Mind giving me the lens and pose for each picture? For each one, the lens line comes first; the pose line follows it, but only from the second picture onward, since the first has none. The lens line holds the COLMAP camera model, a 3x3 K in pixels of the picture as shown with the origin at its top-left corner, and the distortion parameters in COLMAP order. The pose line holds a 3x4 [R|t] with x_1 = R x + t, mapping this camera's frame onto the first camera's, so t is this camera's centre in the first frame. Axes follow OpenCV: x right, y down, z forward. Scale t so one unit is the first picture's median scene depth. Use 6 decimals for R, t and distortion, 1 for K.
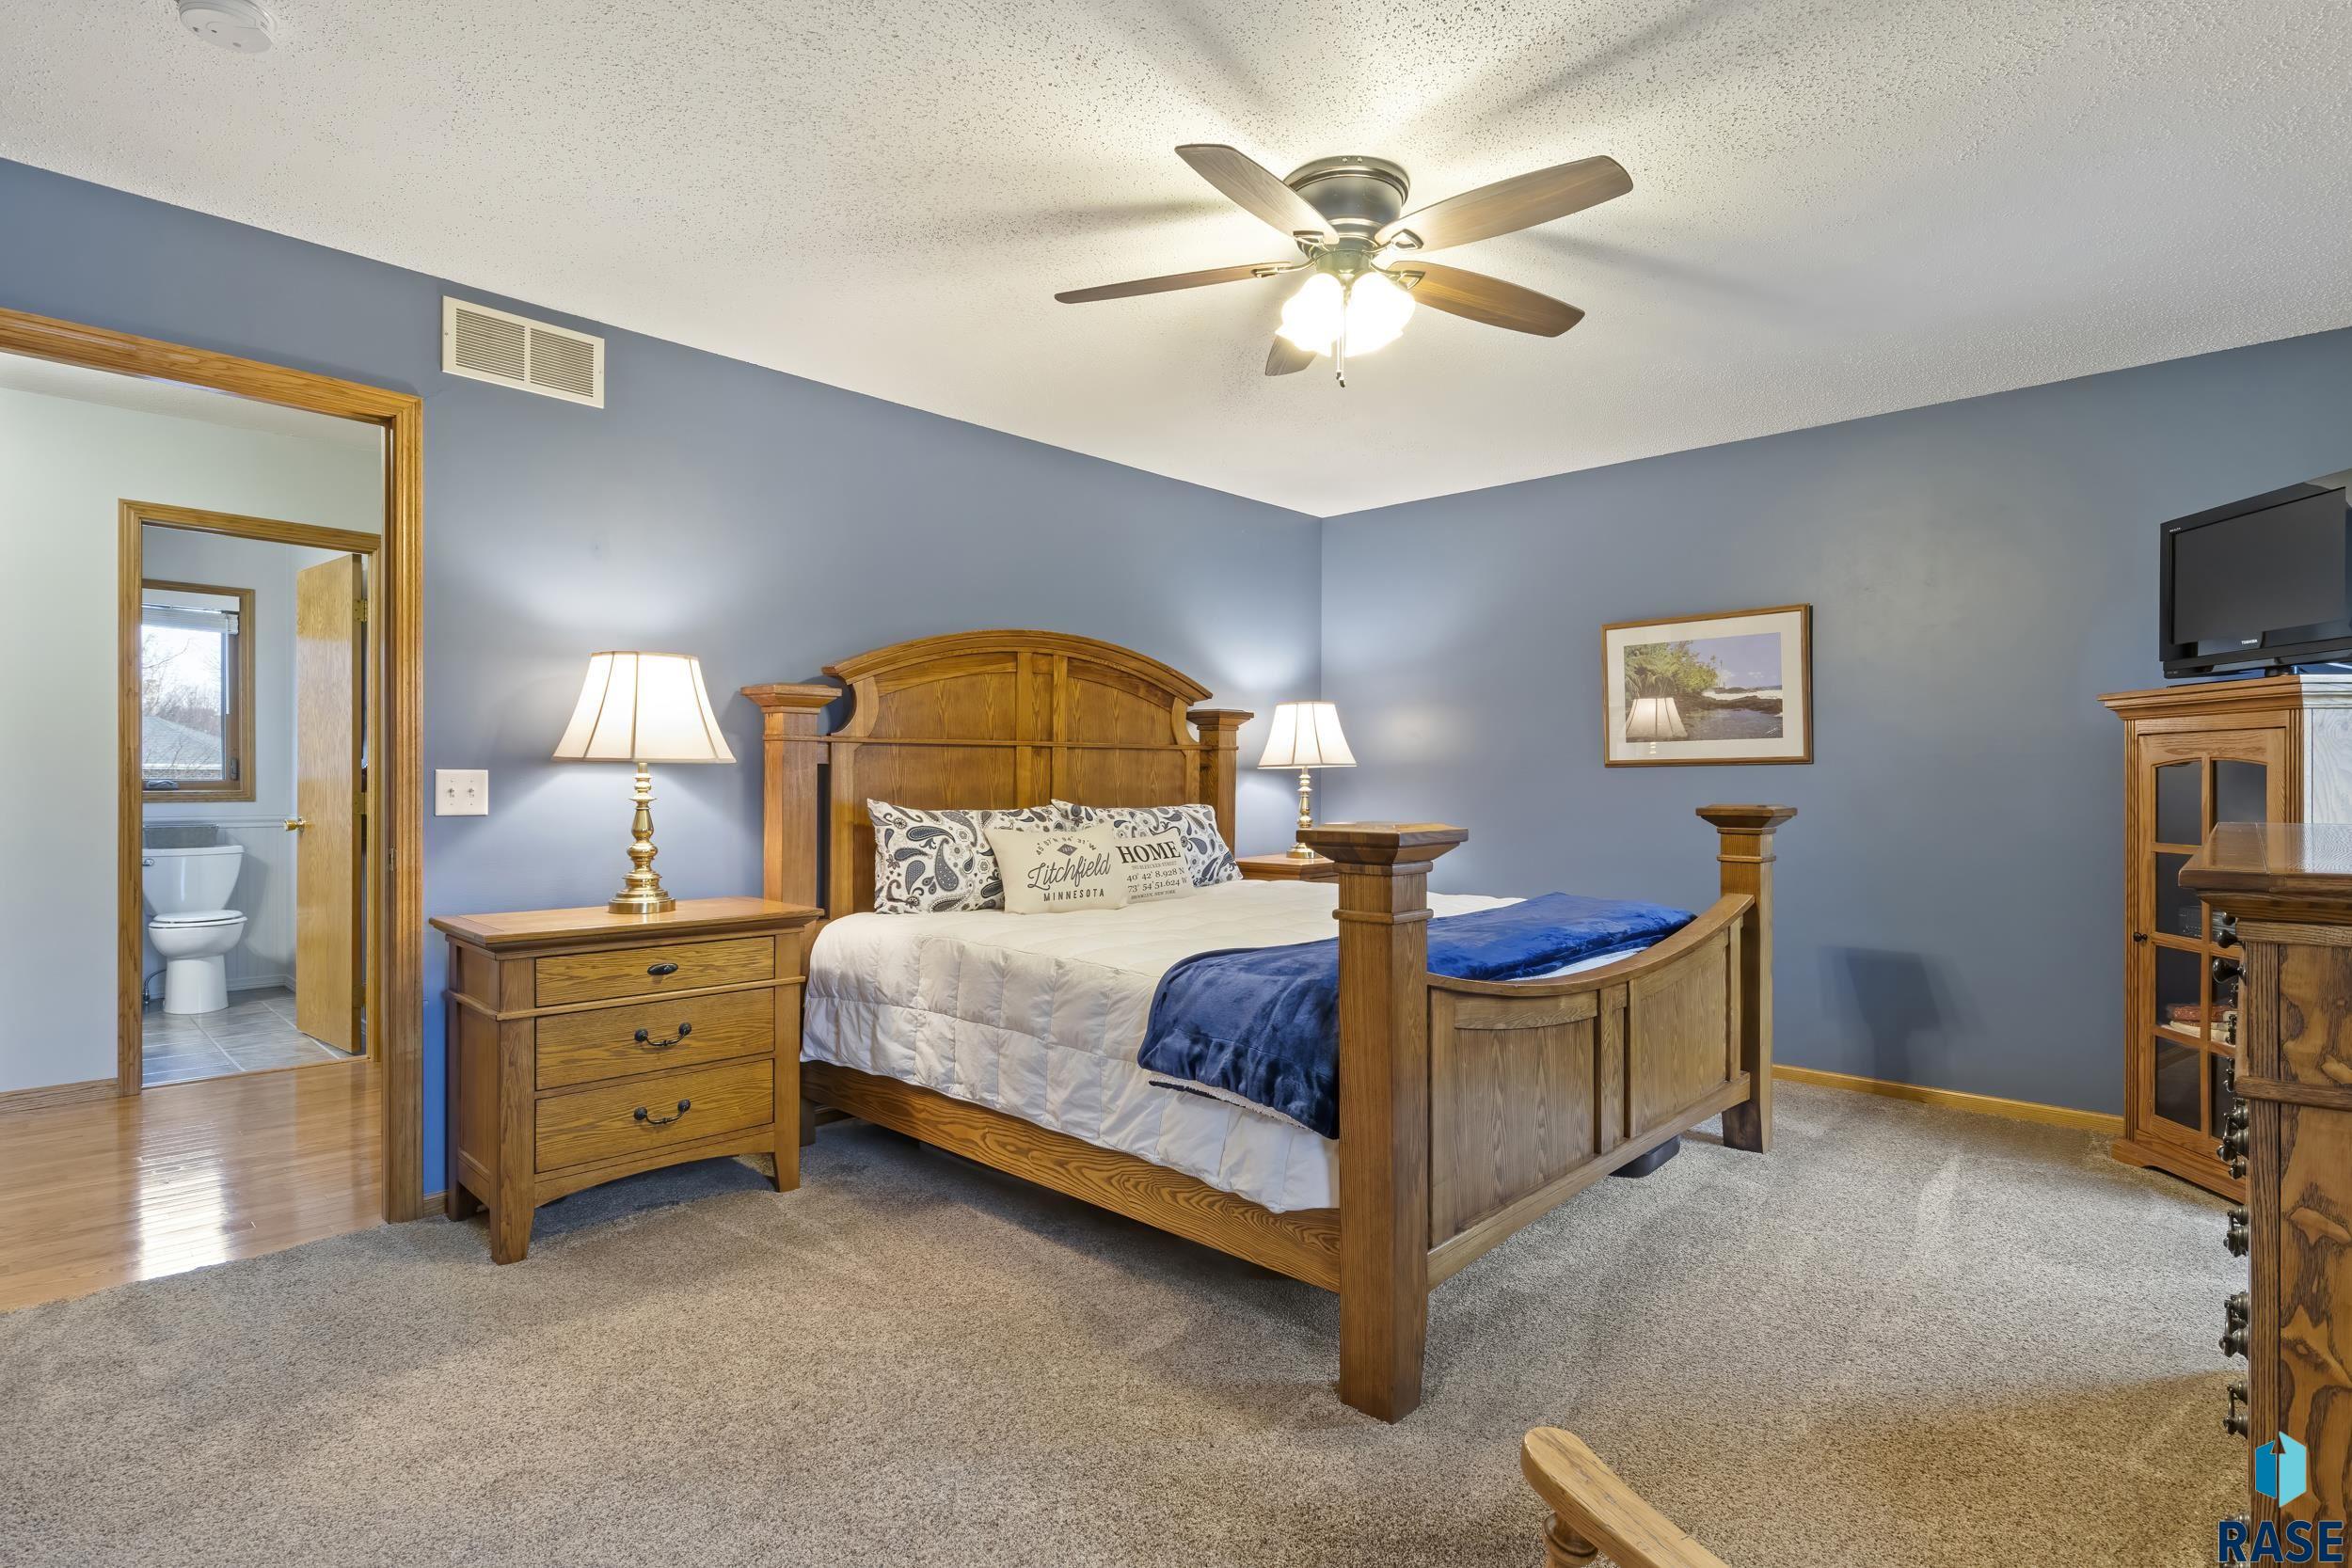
lens RADIAL K [[1174.1, 0, 1182.7], [0, 1174.1, 782.0], [0, 0, 1]] dist [-0.008734, 0.000052]
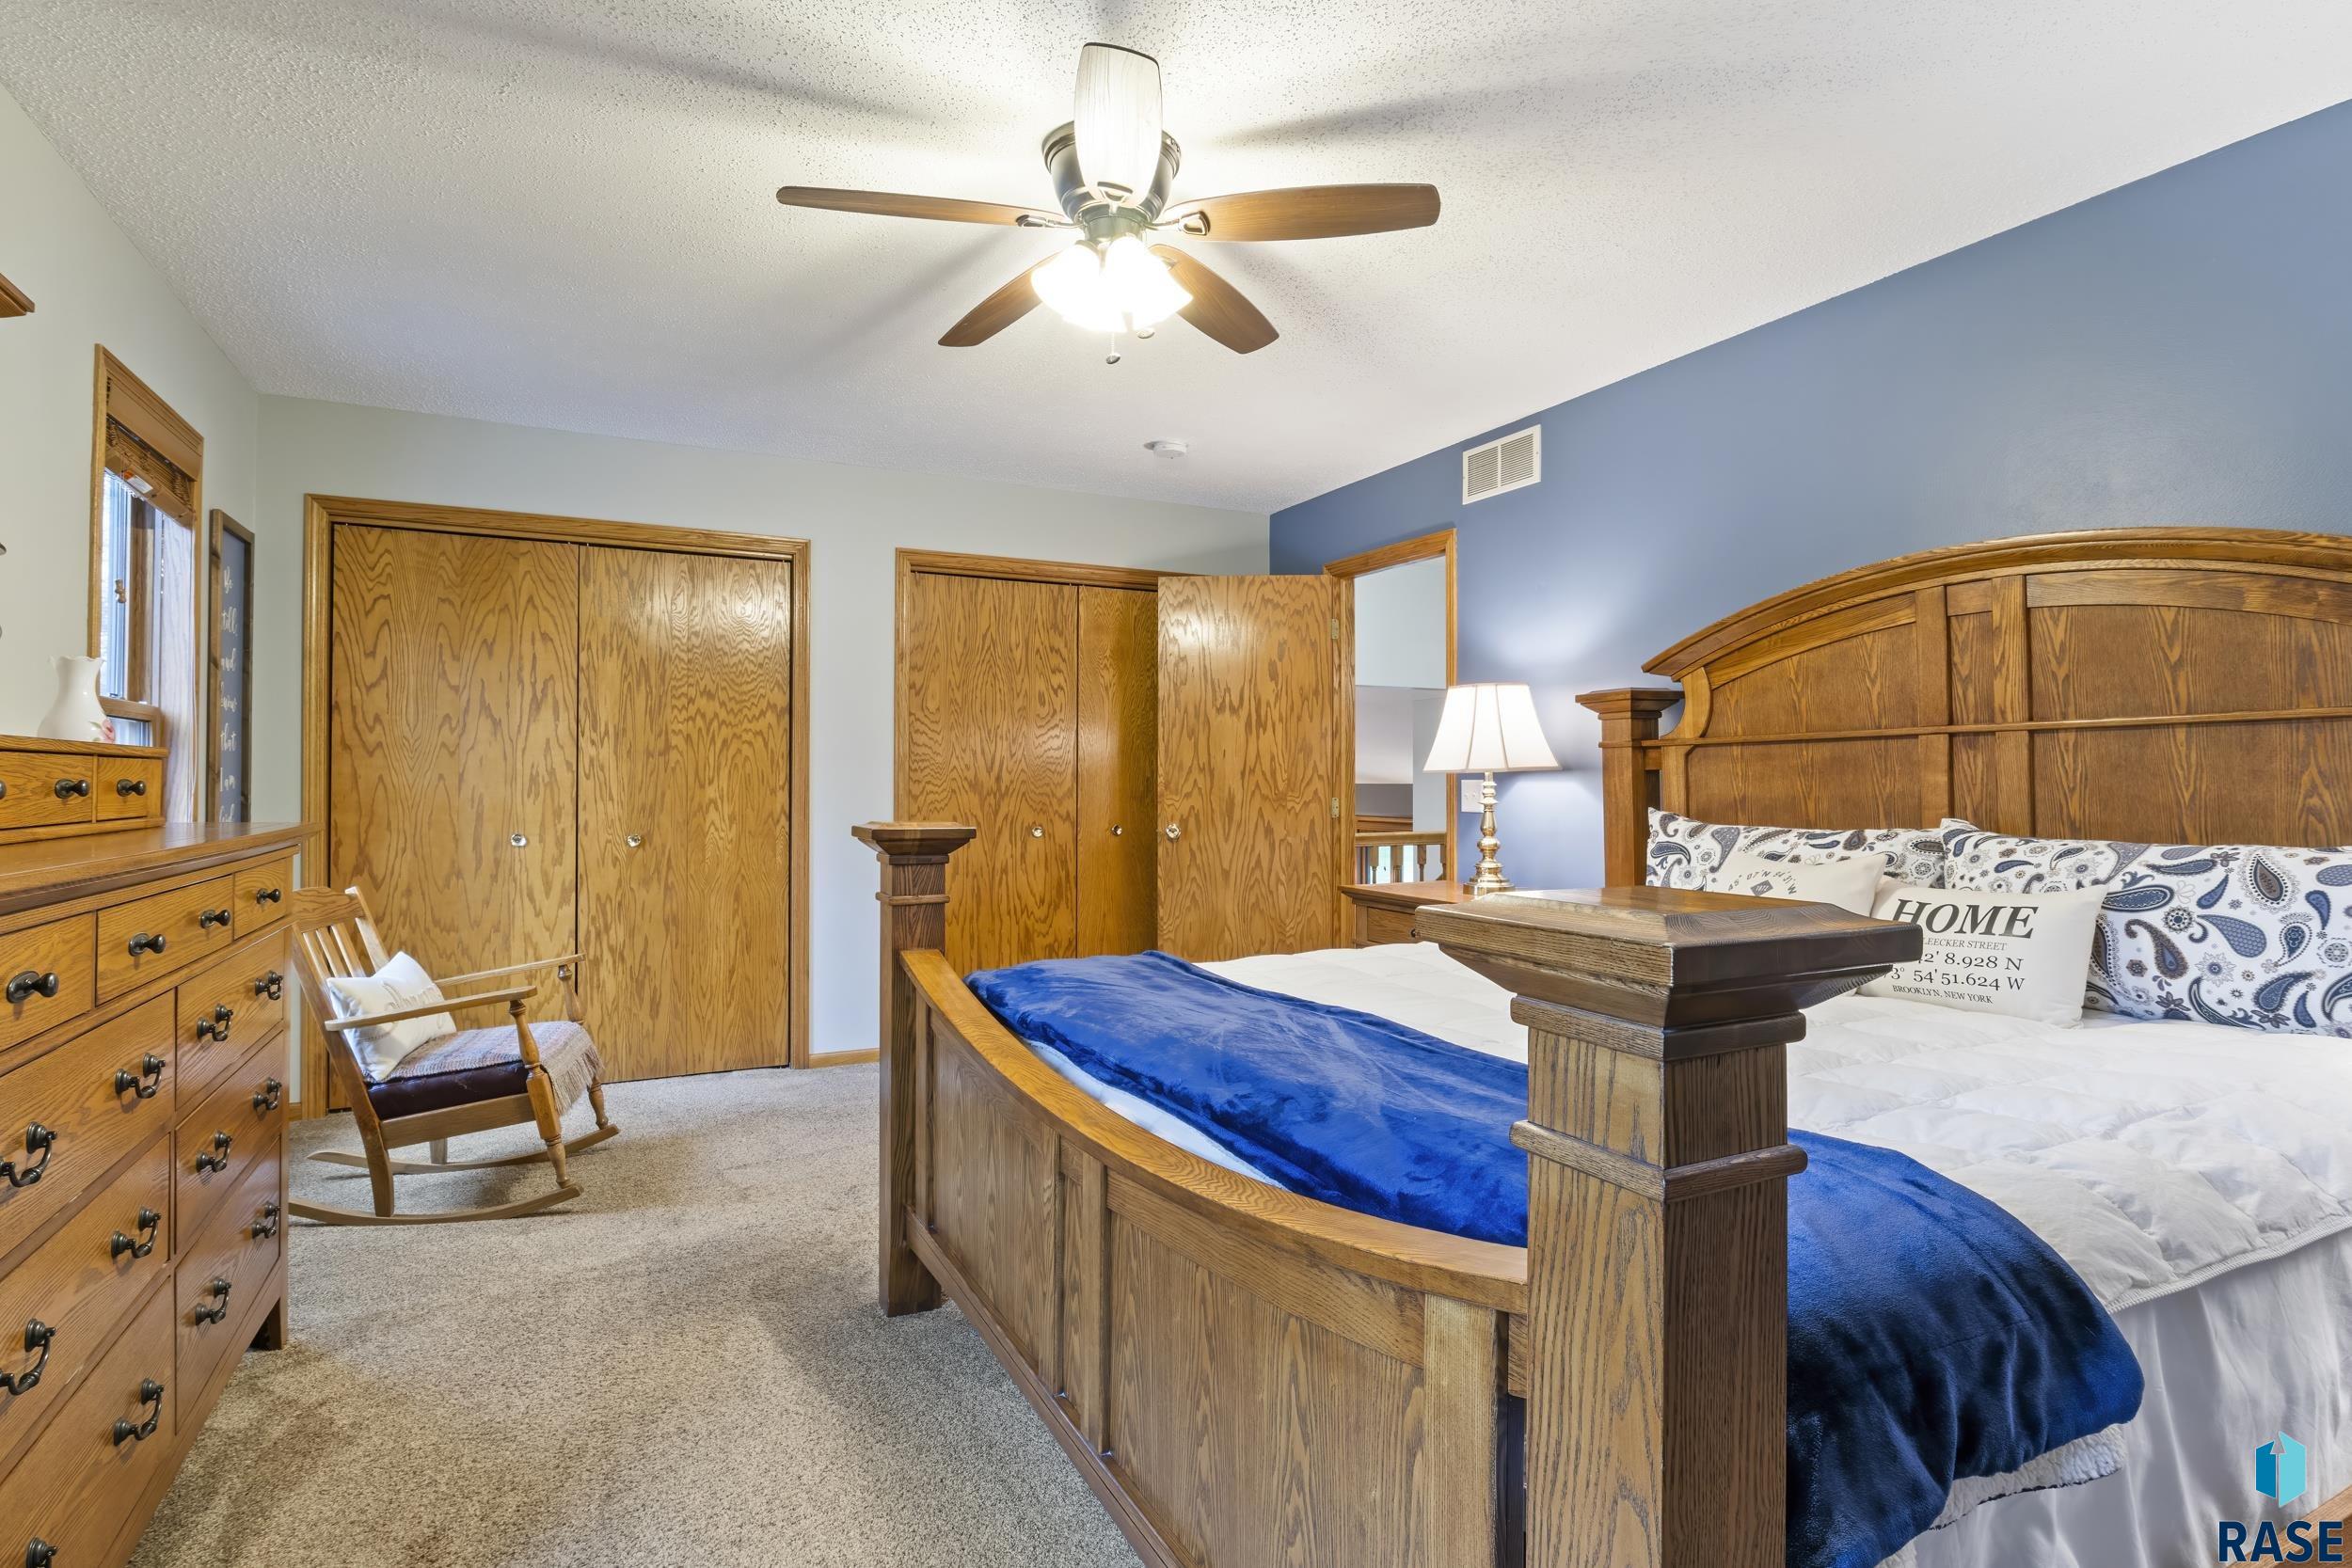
lens RADIAL K [[1174.1, 0, 1180.6], [0, 1174.1, 780.4], [0, 0, 1]] dist [-0.008734, 0.000052]
pose [[-0.342795, -0.006845, -0.939385, 0.668989], [-0.002266, 0.999977, -0.006460, -0.000418], [0.939407, -0.000086, -0.342803, 0.924261]]
